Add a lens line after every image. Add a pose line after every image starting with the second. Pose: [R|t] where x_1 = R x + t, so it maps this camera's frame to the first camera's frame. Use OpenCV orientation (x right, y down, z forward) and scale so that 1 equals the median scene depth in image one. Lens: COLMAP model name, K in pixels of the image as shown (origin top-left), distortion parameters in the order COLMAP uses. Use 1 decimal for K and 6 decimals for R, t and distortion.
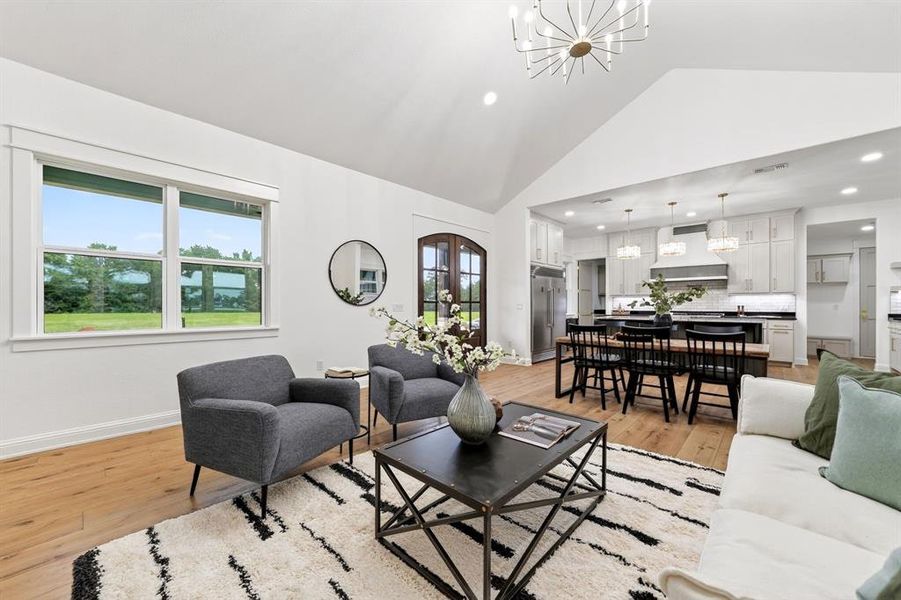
lens RADIAL K [[347.3, 0, 450.9], [0, 347.3, 303.1], [0, 0, 1]] dist [-0.006130, 0.000219]
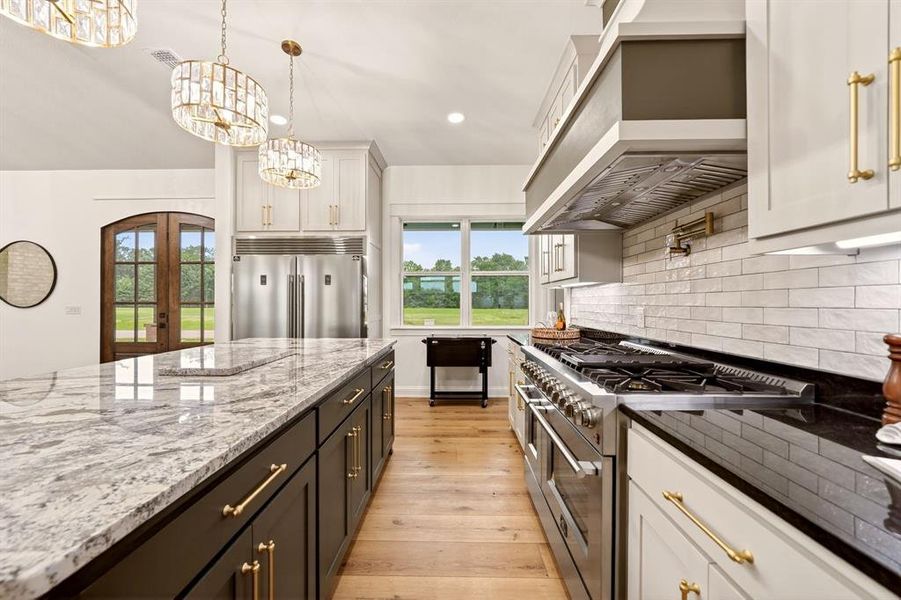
lens RADIAL K [[347.3, 0, 447.4], [0, 347.3, 304.6], [0, 0, 1]] dist [-0.006130, 0.000219]
pose [[0.663661, 0.004542, -0.748019, 0.862898], [-0.000845, 0.999985, 0.005322, -0.004032], [0.748033, -0.002900, 0.663656, 0.858174]]
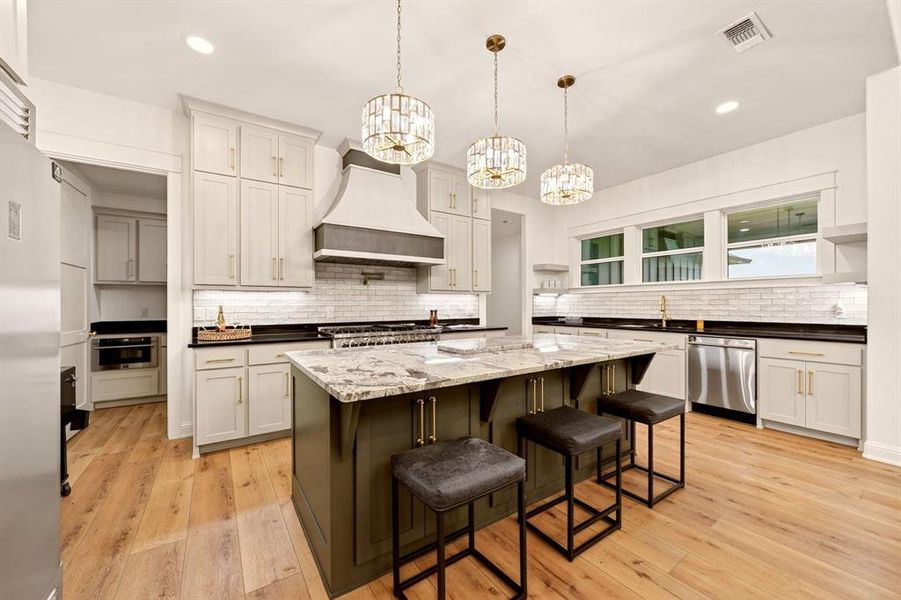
lens RADIAL K [[347.3, 0, 452.6], [0, 347.3, 302.2], [0, 0, 1]] dist [-0.006130, 0.000219]
pose [[0.215260, 0.004012, 0.976549, 0.234750], [0.001482, 0.999989, -0.004435, -0.004807], [-0.976556, 0.002402, 0.215252, 0.869967]]
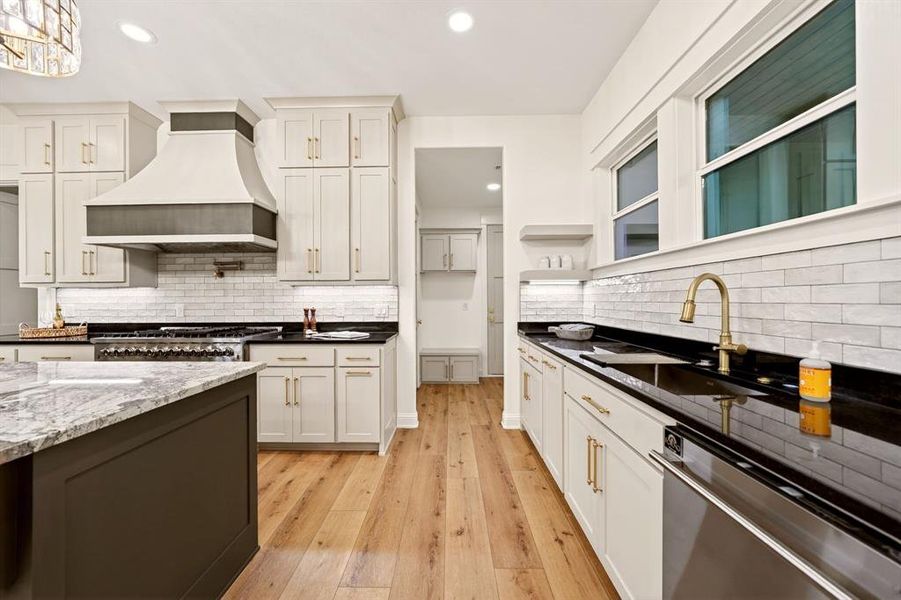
lens RADIAL K [[347.3, 0, 443.2], [0, 347.3, 300.2], [0, 0, 1]] dist [-0.006130, 0.000219]
pose [[0.746594, -0.007679, 0.665236, 0.699654], [0.005986, 0.999970, 0.004824, -0.005674], [-0.665253, 0.000380, 0.746618, 0.572676]]
